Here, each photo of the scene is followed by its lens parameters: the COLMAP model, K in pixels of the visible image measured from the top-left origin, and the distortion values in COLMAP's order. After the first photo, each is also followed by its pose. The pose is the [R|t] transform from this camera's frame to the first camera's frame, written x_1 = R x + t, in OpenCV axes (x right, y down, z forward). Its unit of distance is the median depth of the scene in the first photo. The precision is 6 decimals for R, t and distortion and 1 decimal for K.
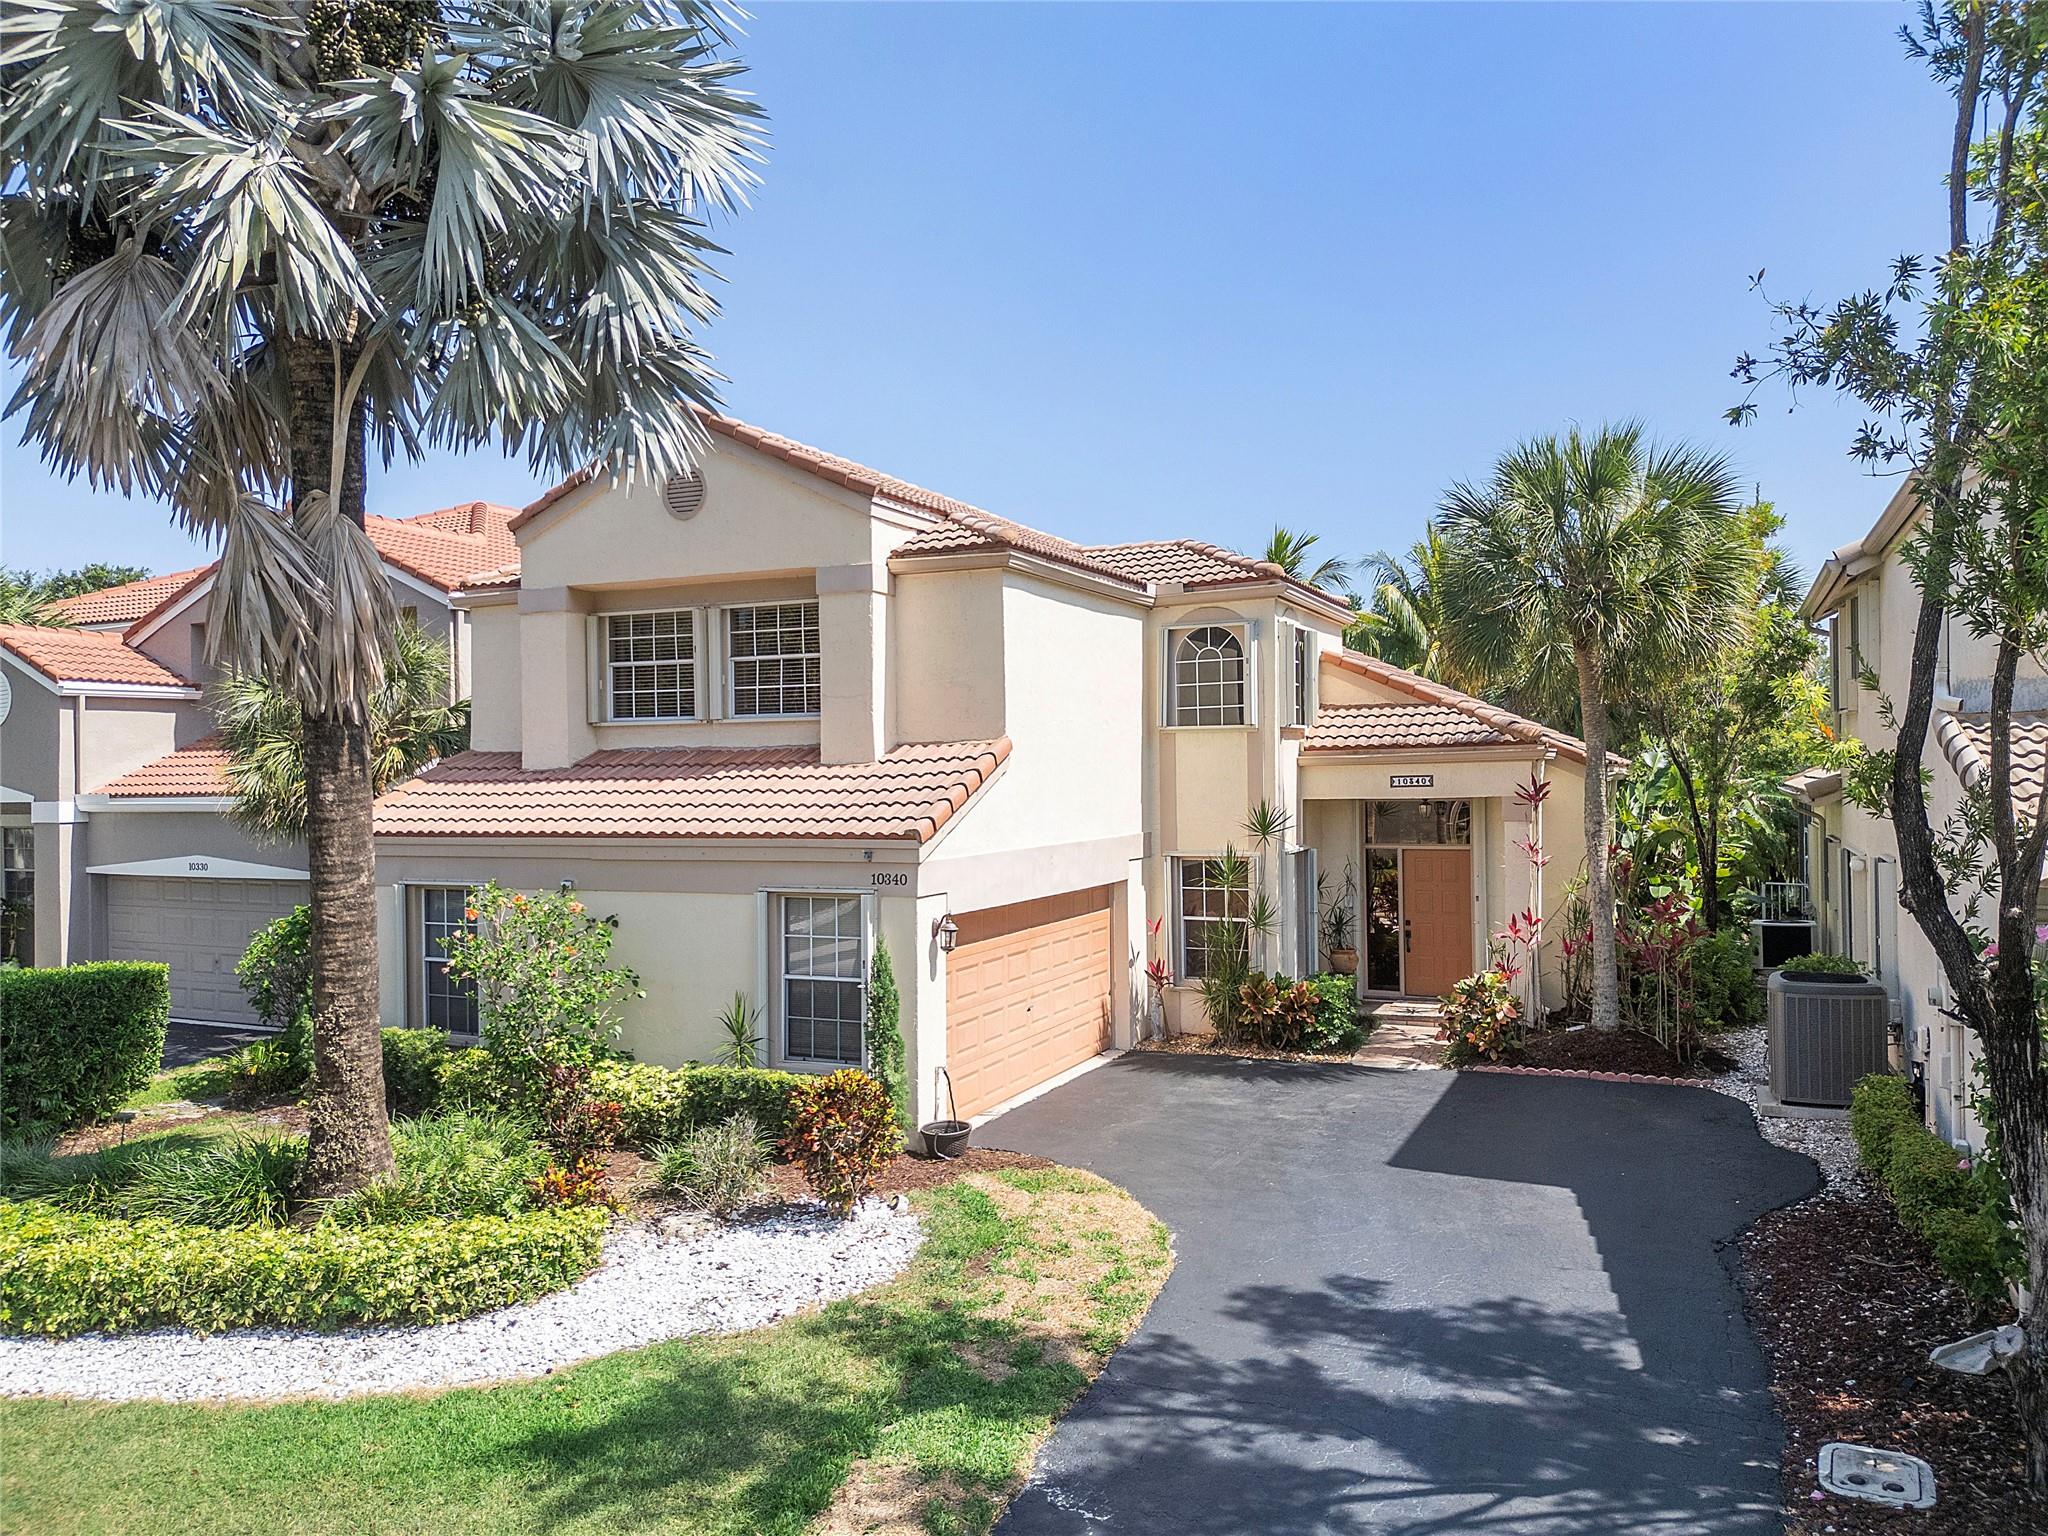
lens RADIAL K [[1441.7, 0, 1025.2], [0, 1441.7, 766.7], [0, 0, 1]] dist [0.039895, -0.031793]
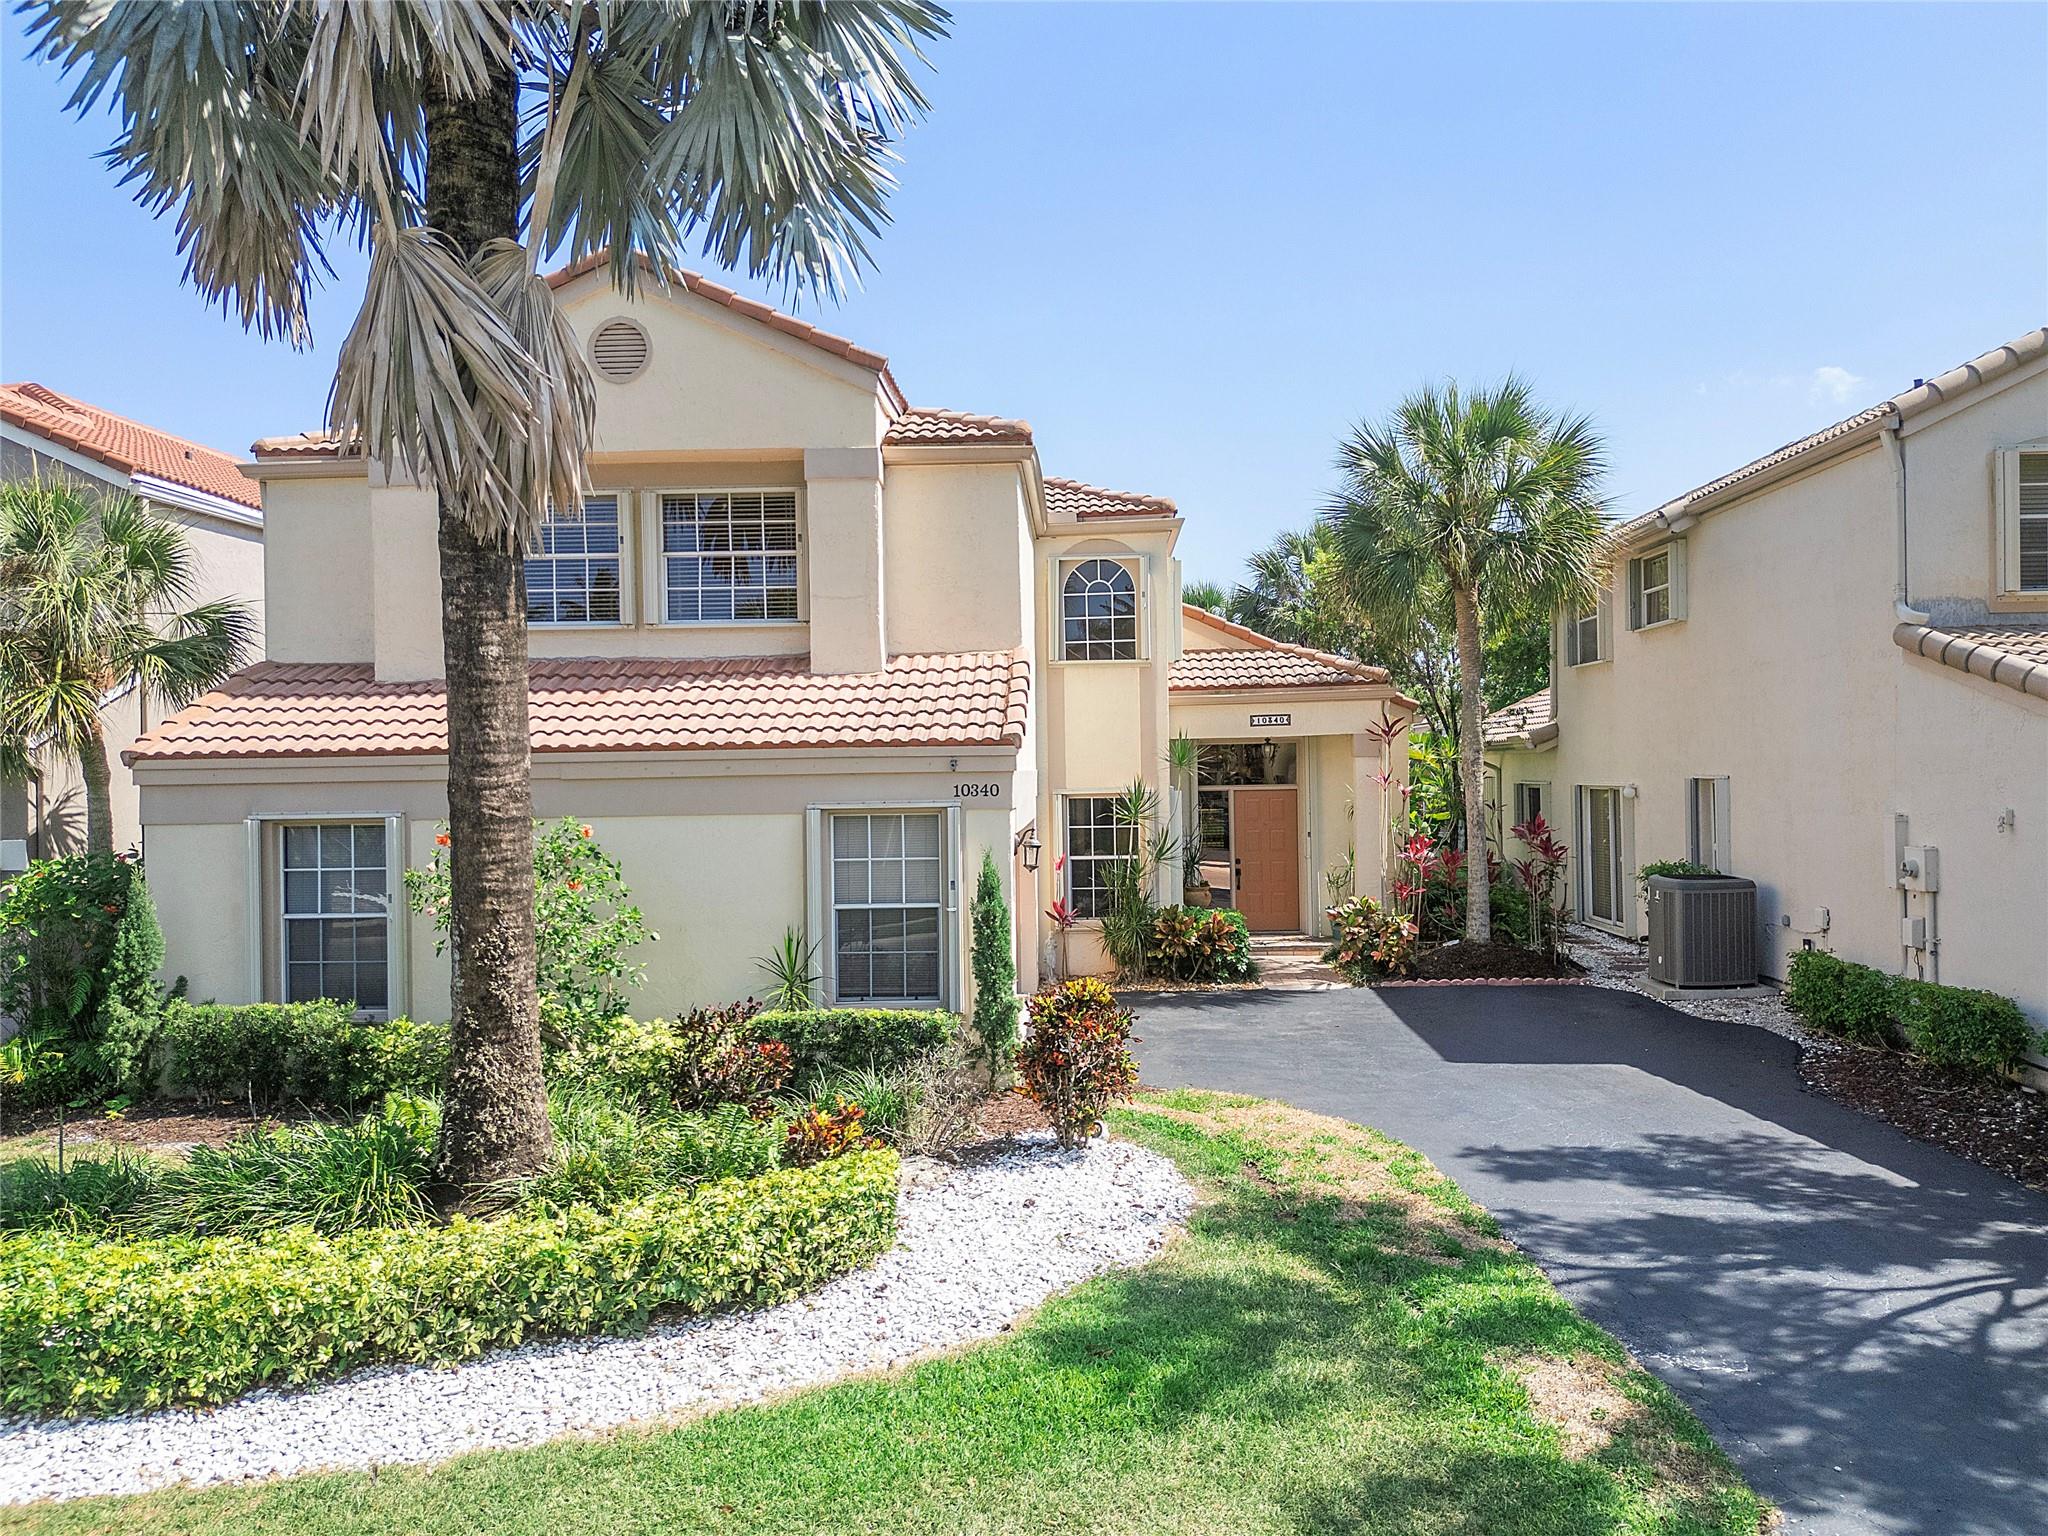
lens RADIAL K [[1441.7, 0, 1024.9], [0, 1441.7, 771.5], [0, 0, 1]] dist [0.039895, -0.031793]
pose [[0.925696, -0.001573, 0.378265, -0.358157], [0.002273, 0.999996, -0.001402, 0.059997], [-0.378261, 0.002157, 0.925696, 0.138354]]
